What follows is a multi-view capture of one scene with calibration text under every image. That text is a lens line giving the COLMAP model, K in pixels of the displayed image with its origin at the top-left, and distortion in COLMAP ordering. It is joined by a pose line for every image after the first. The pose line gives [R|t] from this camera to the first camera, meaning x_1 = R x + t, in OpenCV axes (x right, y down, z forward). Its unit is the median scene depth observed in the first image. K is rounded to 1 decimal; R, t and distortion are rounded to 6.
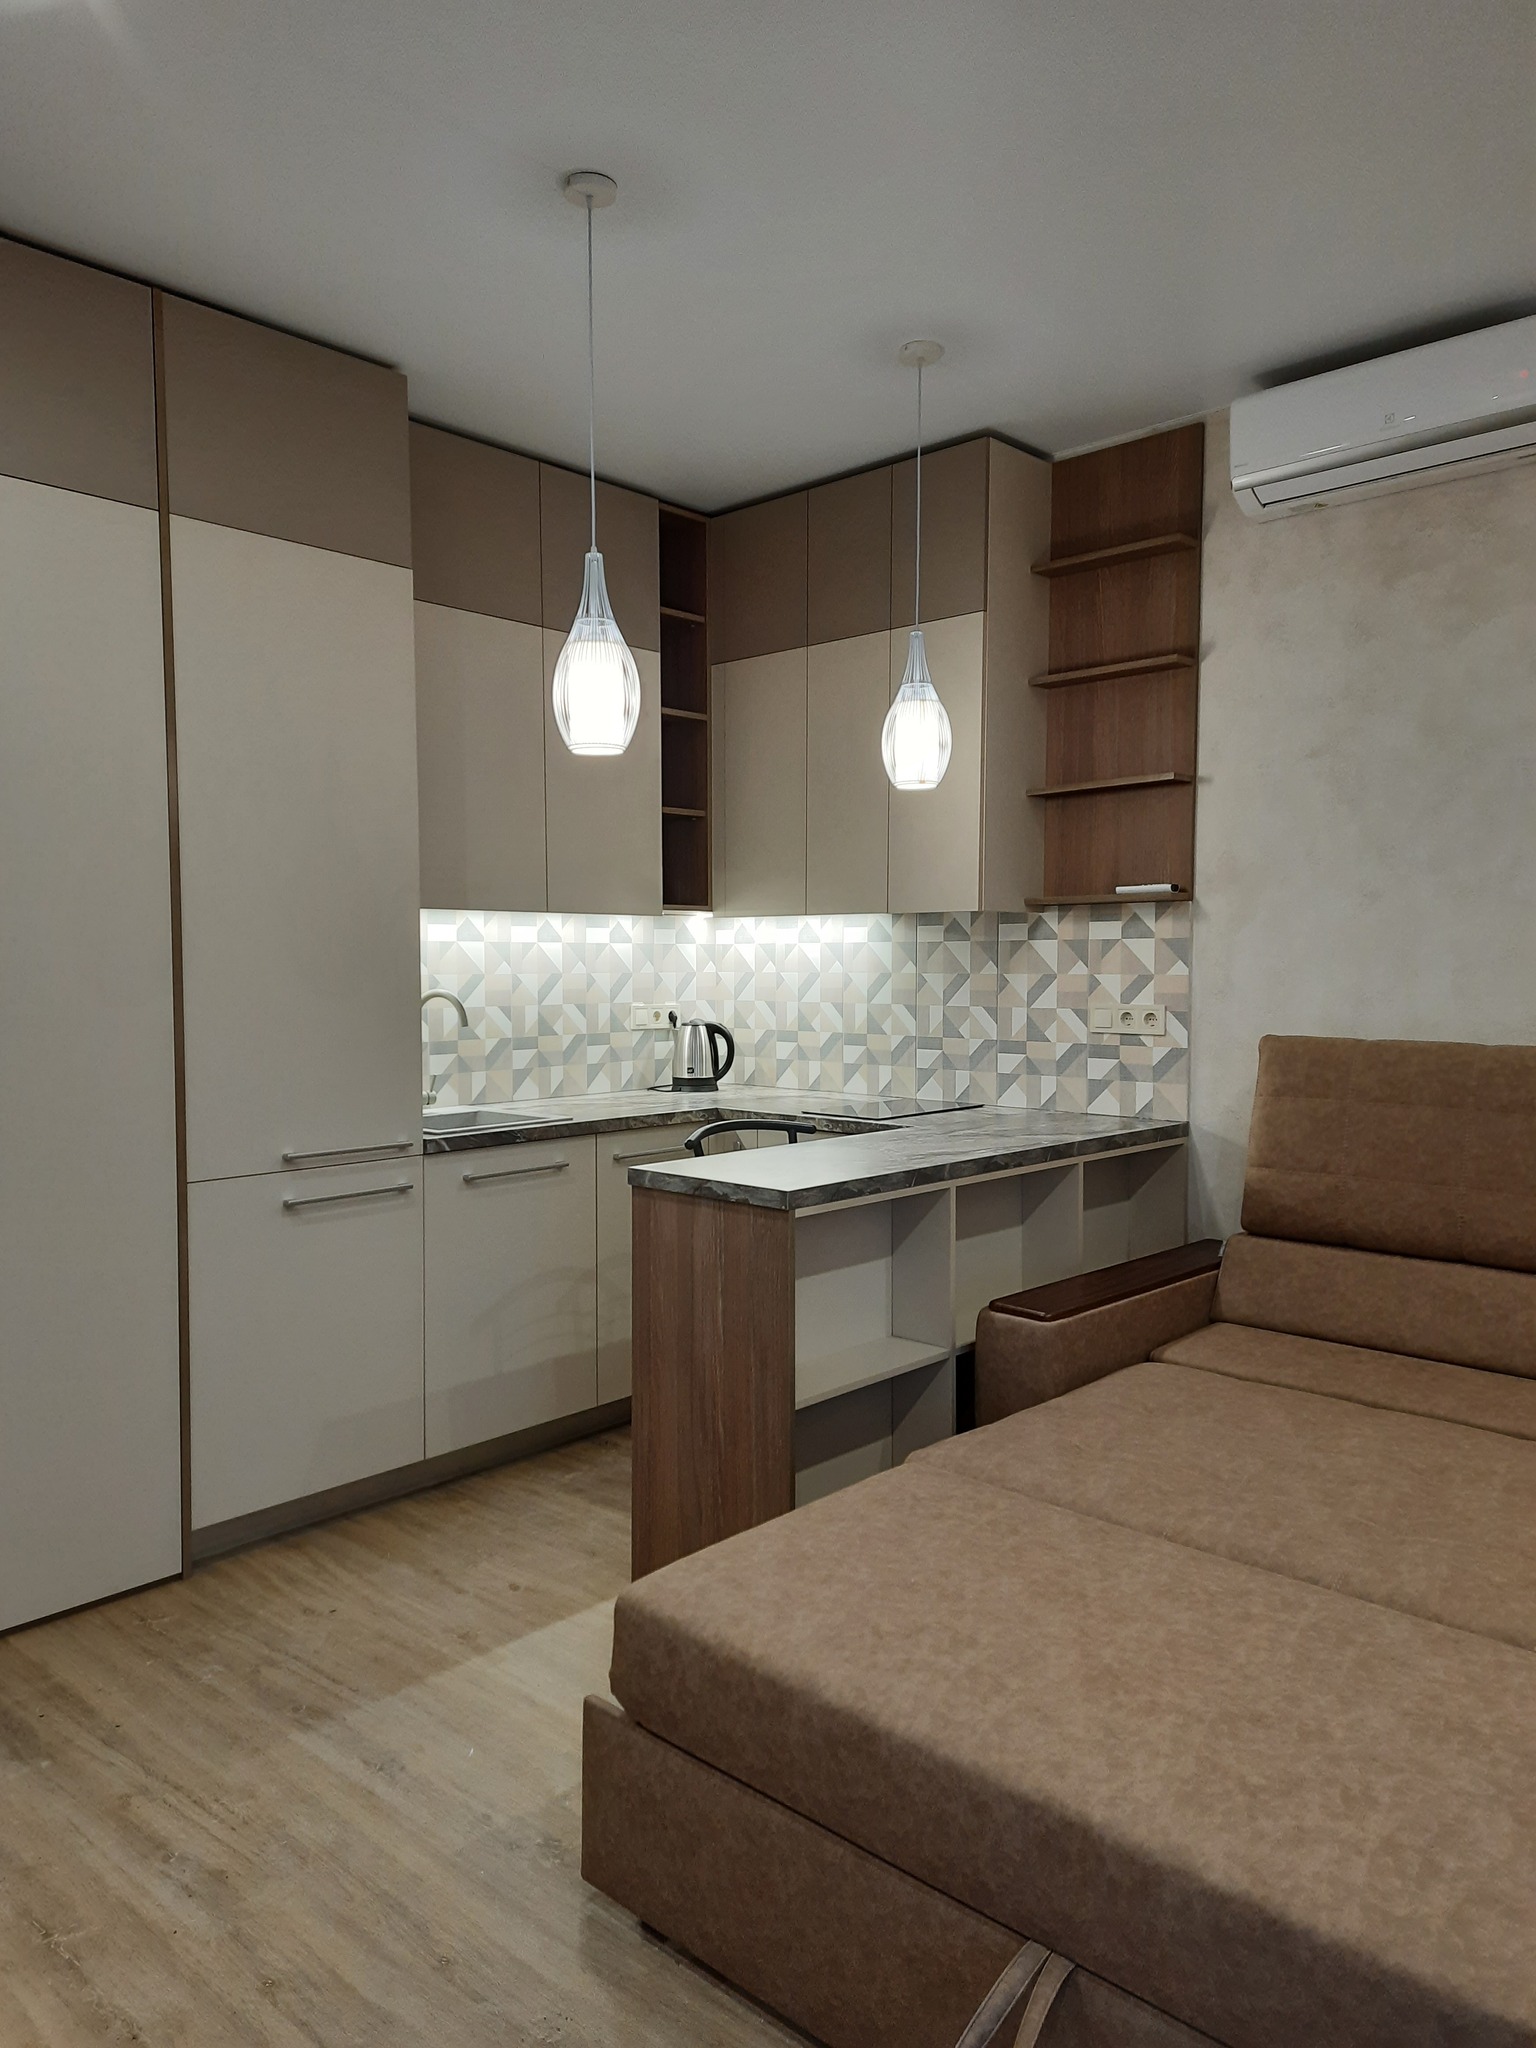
lens RADIAL K [[1455.6, 0, 761.9], [0, 1455.6, 1027.8], [0, 0, 1]] dist [0.110750, -0.109300]
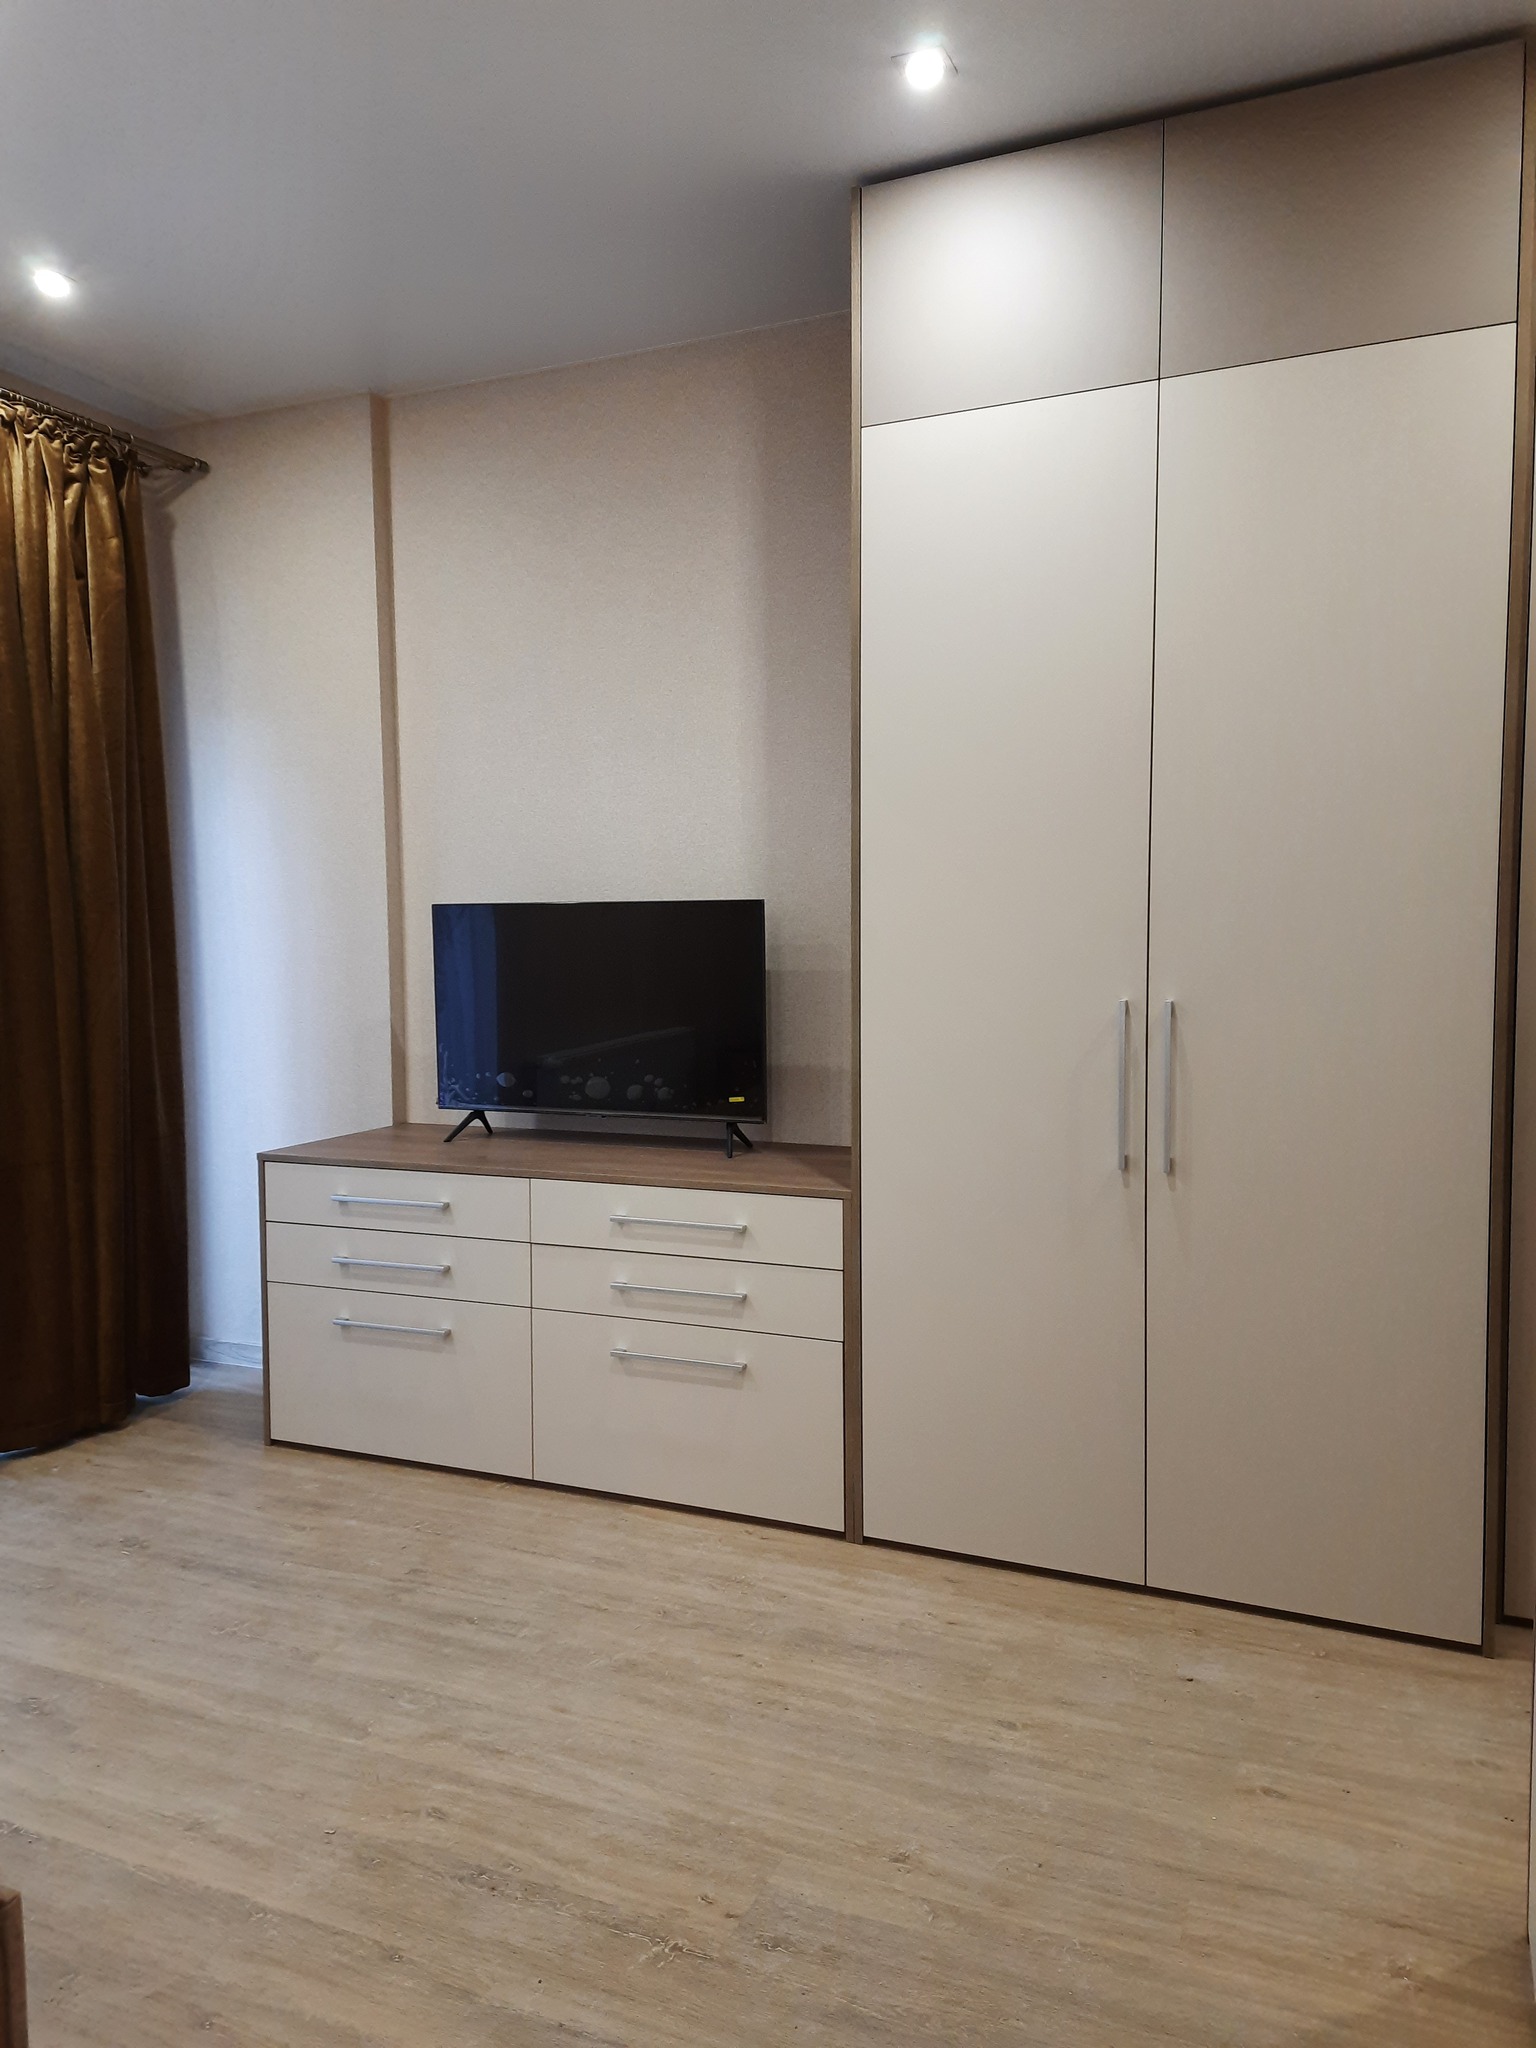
lens RADIAL K [[1455.6, 0, 747.8], [0, 1455.6, 1032.0], [0, 0, 1]] dist [0.110750, -0.109300]
pose [[-0.948804, 0.034296, -0.313999, -0.134187], [-0.002749, 0.993154, 0.116780, -0.031736], [0.315855, 0.111664, -0.942214, 0.971210]]
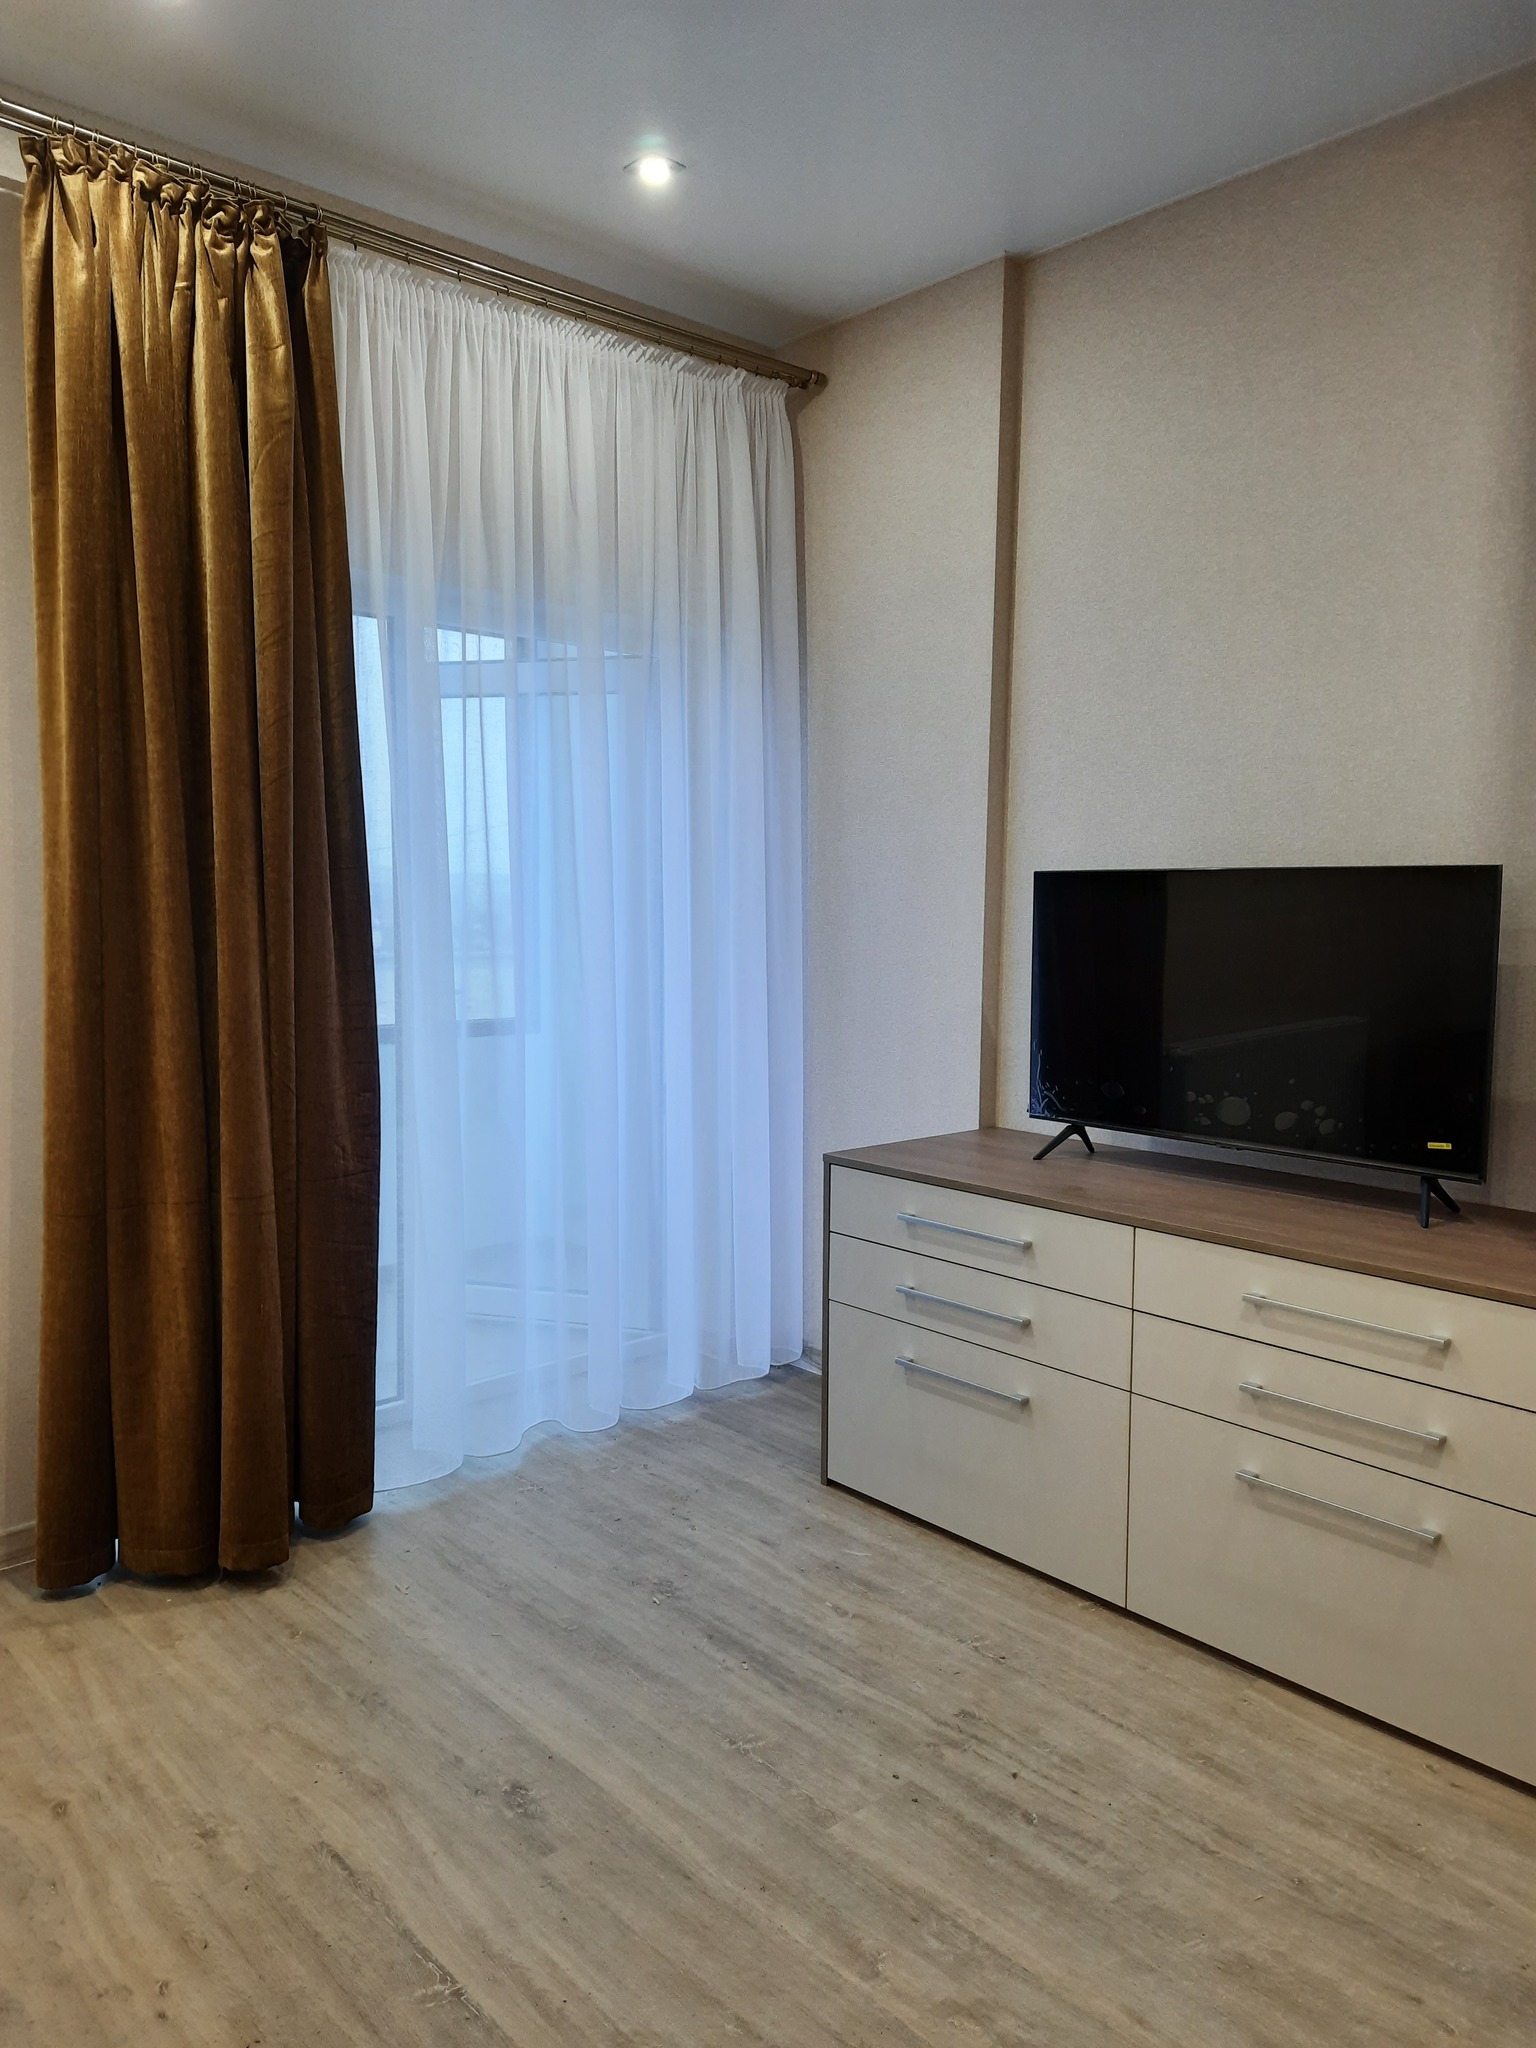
lens RADIAL K [[1455.6, 0, 764.0], [0, 1455.6, 1023.3], [0, 0, 1]] dist [0.110750, -0.109300]
pose [[-0.994959, -0.013042, 0.099427, -0.176420], [0.000773, 0.990480, 0.137656, -0.029159], [-0.100276, 0.137039, -0.985477, 0.794249]]
